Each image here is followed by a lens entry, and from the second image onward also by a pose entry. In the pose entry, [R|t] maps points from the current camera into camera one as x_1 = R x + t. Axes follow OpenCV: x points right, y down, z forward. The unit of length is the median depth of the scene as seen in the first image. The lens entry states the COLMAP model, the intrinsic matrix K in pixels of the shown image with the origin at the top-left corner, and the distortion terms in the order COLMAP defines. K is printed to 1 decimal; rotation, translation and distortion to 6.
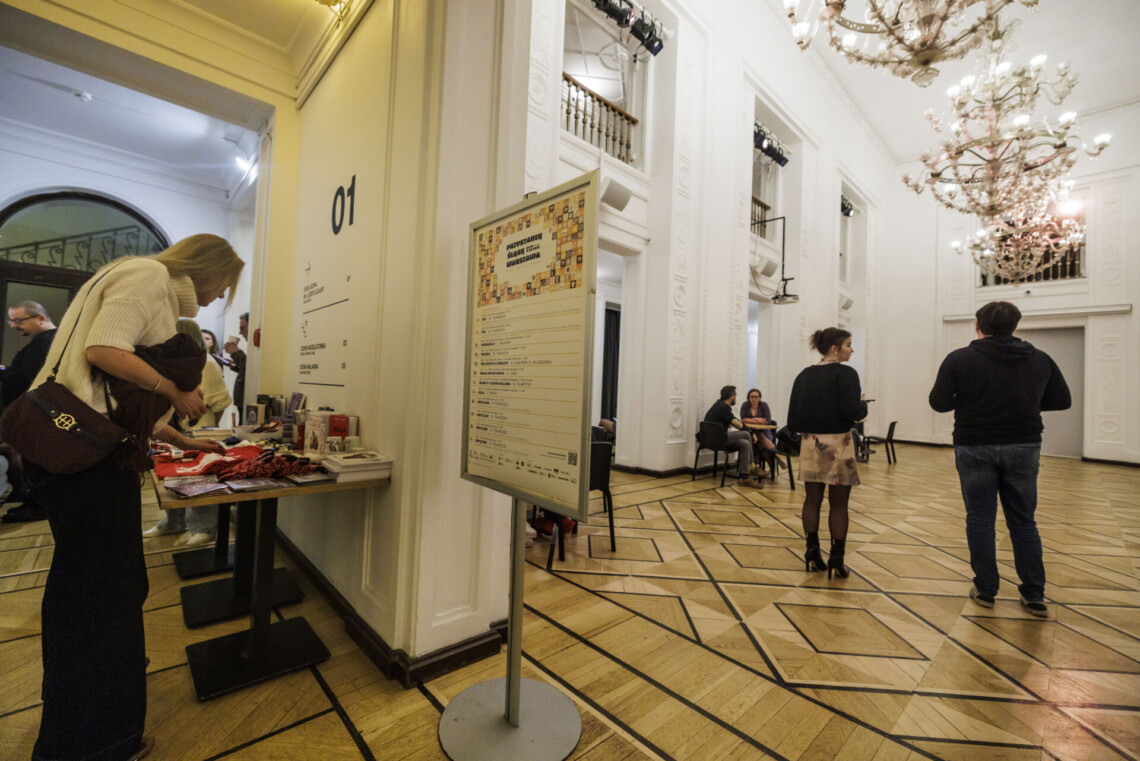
lens RADIAL K [[479.0, 0, 570.1], [0, 479.0, 379.2], [0, 0, 1]] dist [0.000581, -0.000178]
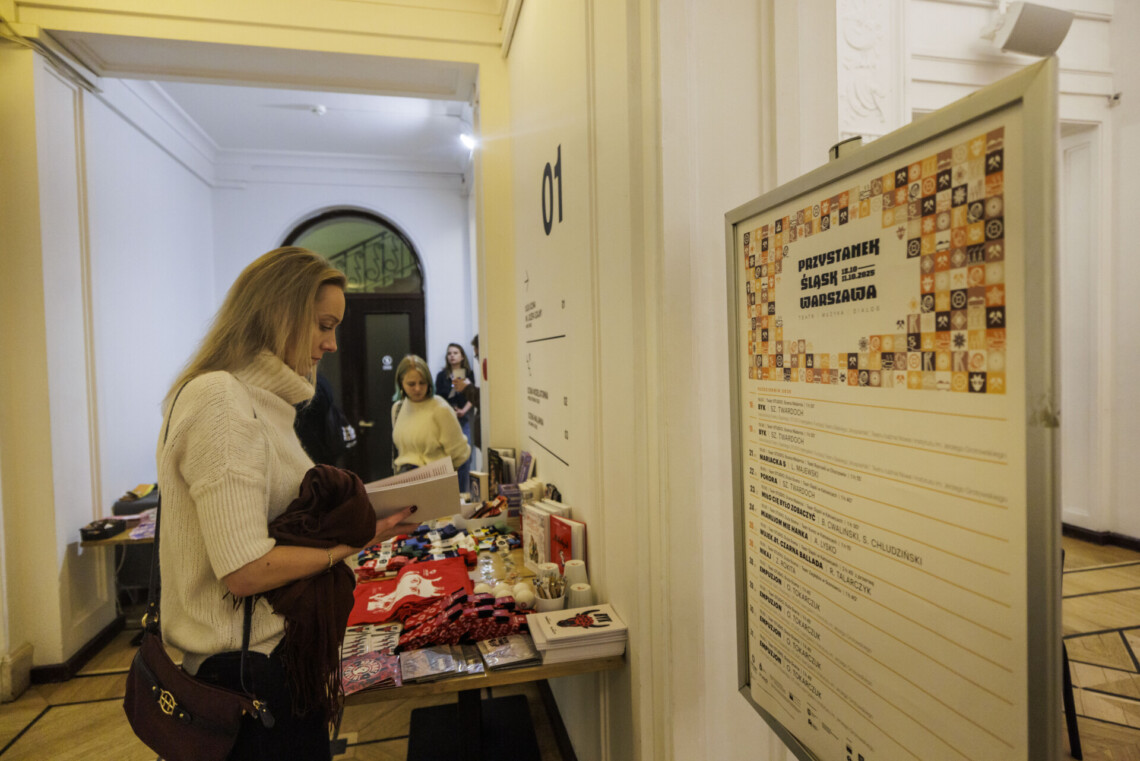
lens RADIAL K [[647.3, 0, 570.7], [0, 647.3, 376.5], [0, 0, 1]] dist [0.005727, 0.000006]
pose [[0.862229, -0.047064, -0.504327, -0.009974], [0.070966, 0.997078, 0.028280, -0.197553], [0.501522, -0.060174, 0.863050, 0.331694]]
